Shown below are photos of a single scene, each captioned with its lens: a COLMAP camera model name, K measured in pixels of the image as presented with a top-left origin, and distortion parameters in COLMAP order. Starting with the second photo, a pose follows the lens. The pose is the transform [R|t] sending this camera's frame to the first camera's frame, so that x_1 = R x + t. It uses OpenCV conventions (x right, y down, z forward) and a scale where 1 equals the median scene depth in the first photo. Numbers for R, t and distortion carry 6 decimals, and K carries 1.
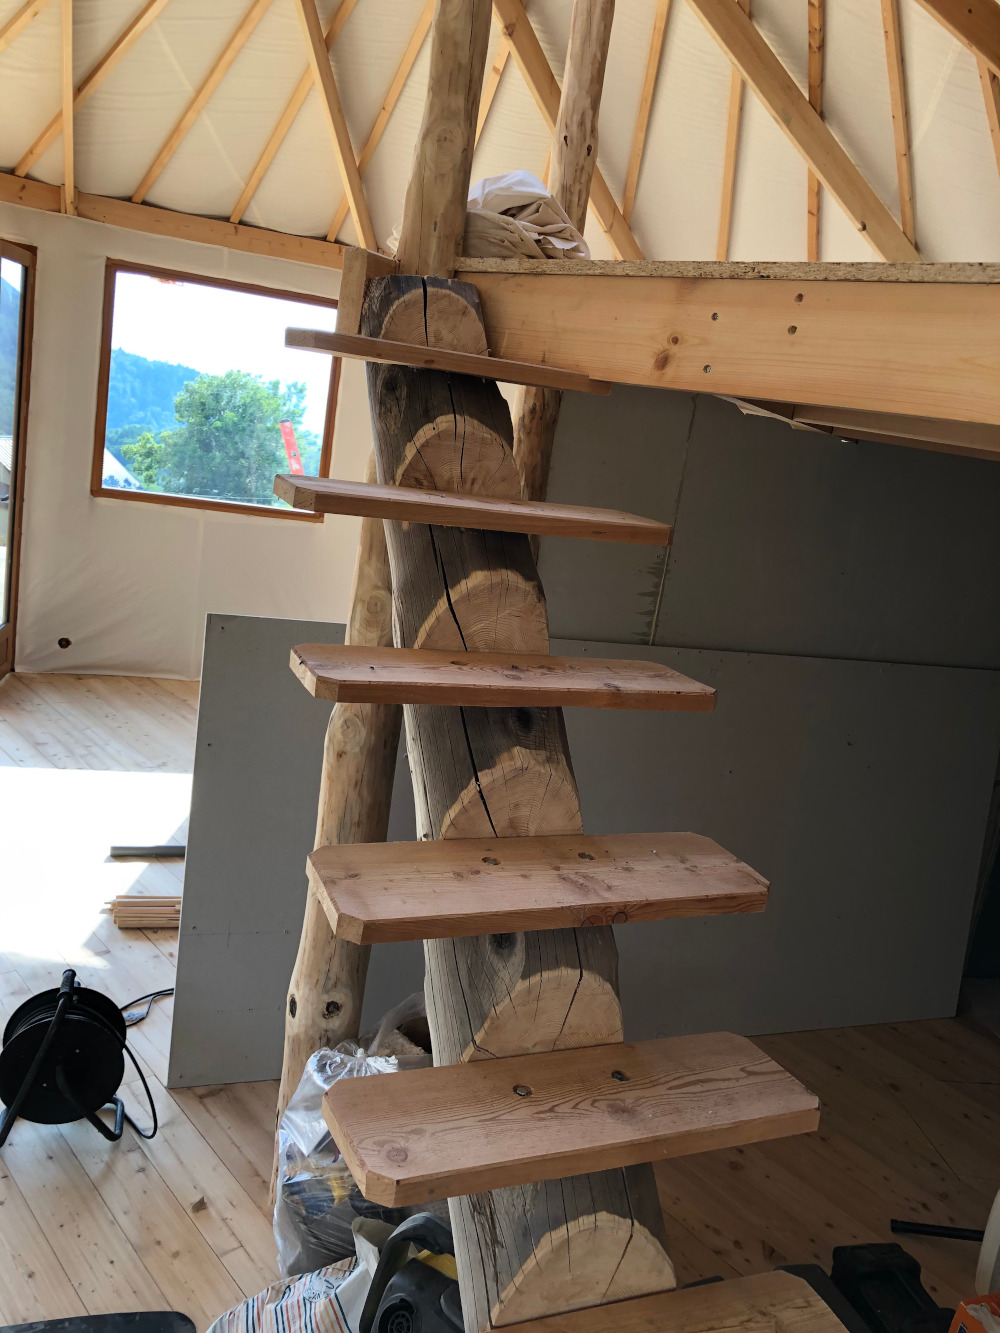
lens RADIAL K [[1087.5, 0, 500.0], [0, 1087.5, 666.5], [0, 0, 1]] dist [0.020502, -0.018523]
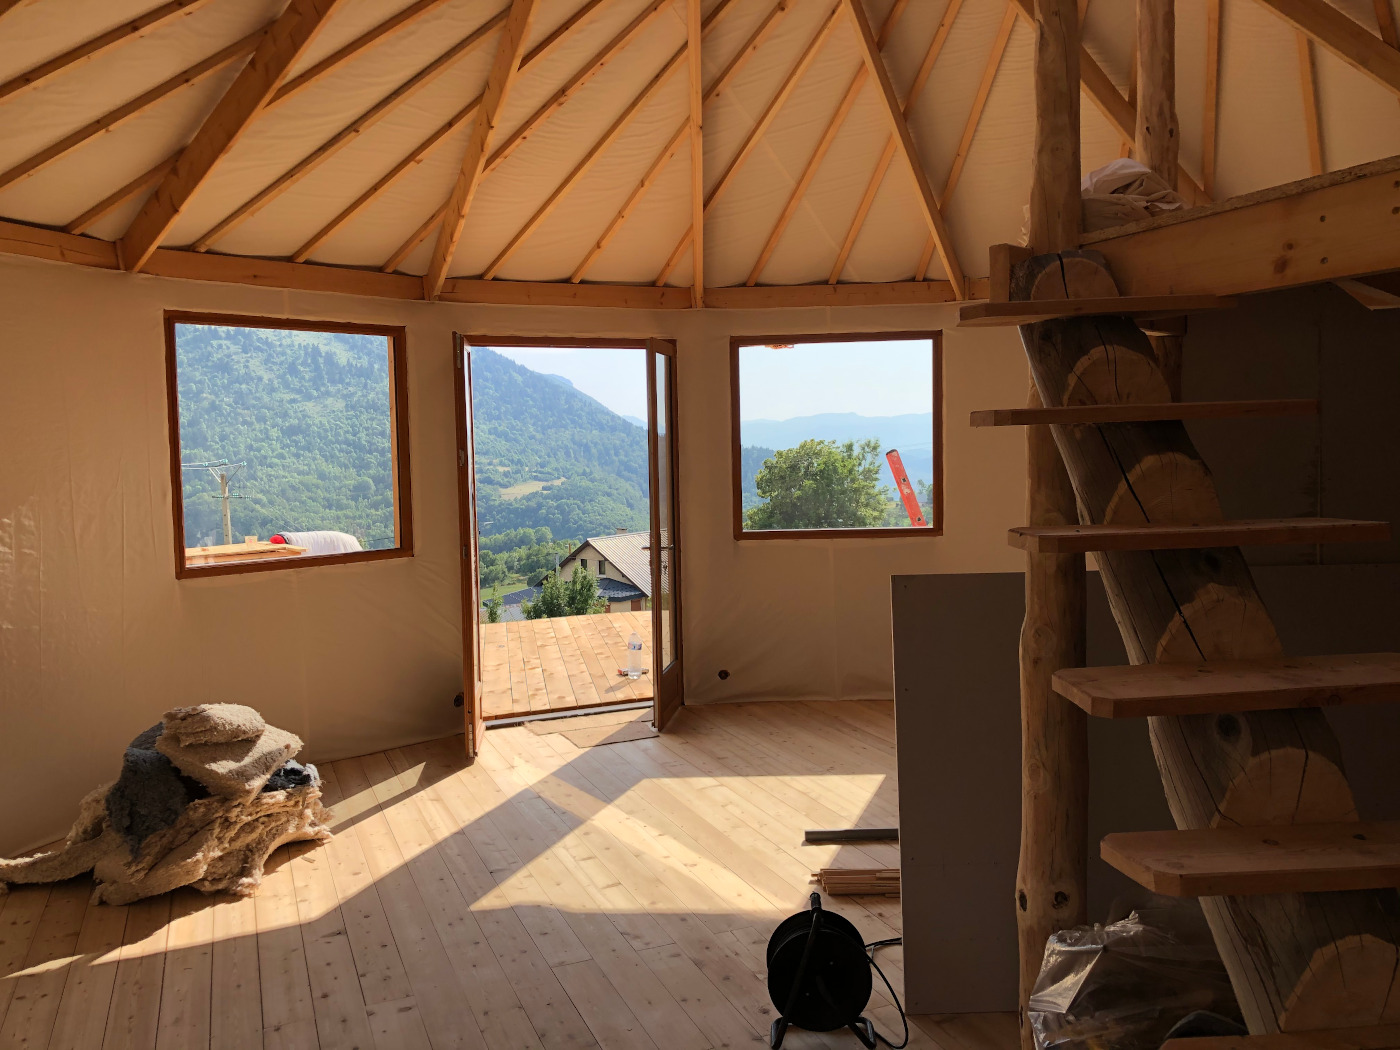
lens RADIAL K [[1142.1, 0, 700.0], [0, 1142.1, 525.0], [0, 0, 1]] dist [0.020502, -0.018523]
pose [[0.933227, -0.151761, -0.325661, -0.062459], [0.090442, 0.976452, -0.195861, 0.146000], [0.347717, 0.153330, 0.924977, -0.270040]]
